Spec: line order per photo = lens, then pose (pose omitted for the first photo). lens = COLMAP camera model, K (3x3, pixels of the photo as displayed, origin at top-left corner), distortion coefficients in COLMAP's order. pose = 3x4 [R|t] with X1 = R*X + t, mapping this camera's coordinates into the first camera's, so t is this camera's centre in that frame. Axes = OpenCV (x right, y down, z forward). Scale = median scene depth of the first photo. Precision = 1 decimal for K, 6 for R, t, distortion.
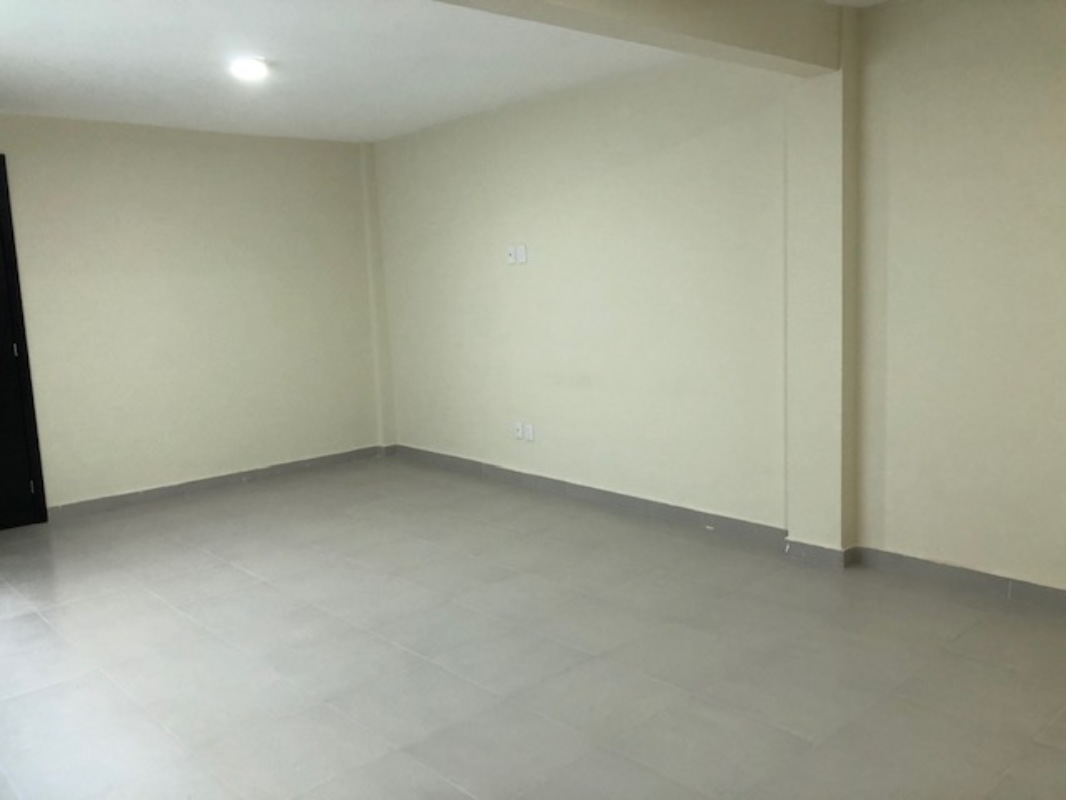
lens RADIAL K [[883.3, 0, 532.5], [0, 883.3, 377.0], [0, 0, 1]] dist [0.065479, -0.121928]
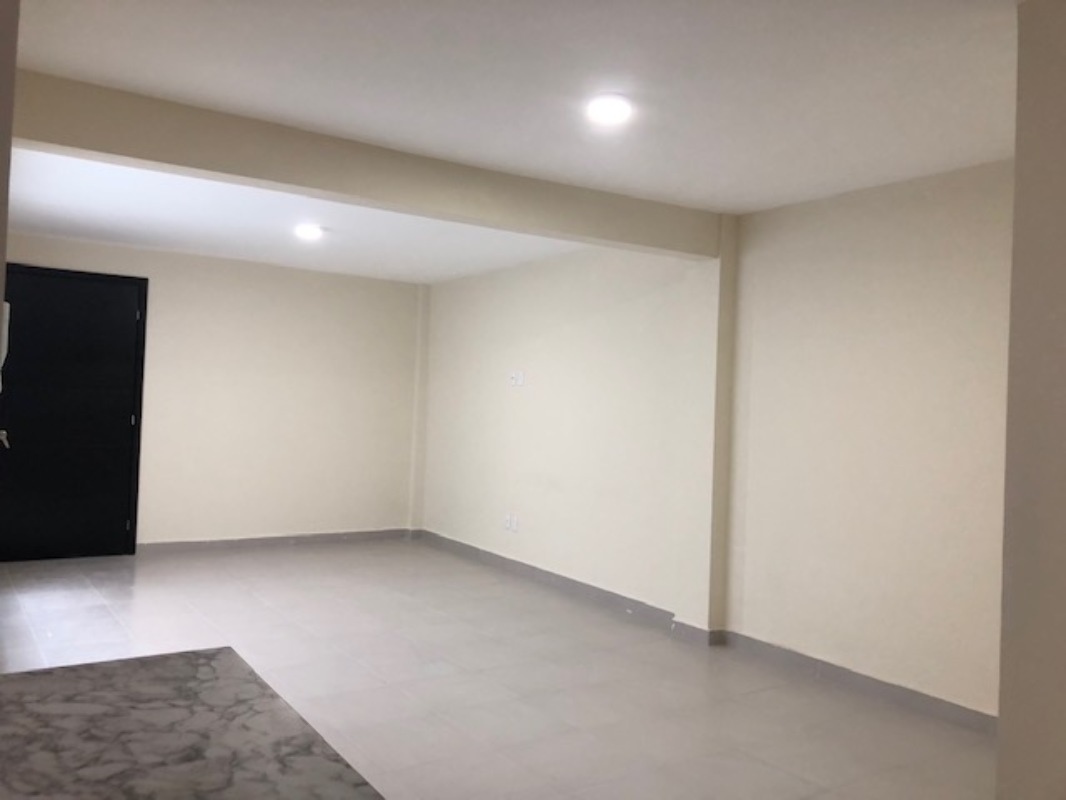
lens RADIAL K [[883.3, 0, 532.5], [0, 883.3, 377.0], [0, 0, 1]] dist [0.065479, -0.121928]
pose [[0.985604, 0.076847, -0.150594, 0.253298], [-0.098079, 0.985415, -0.139057, 0.041011], [0.137711, 0.151826, 0.978767, -0.287811]]
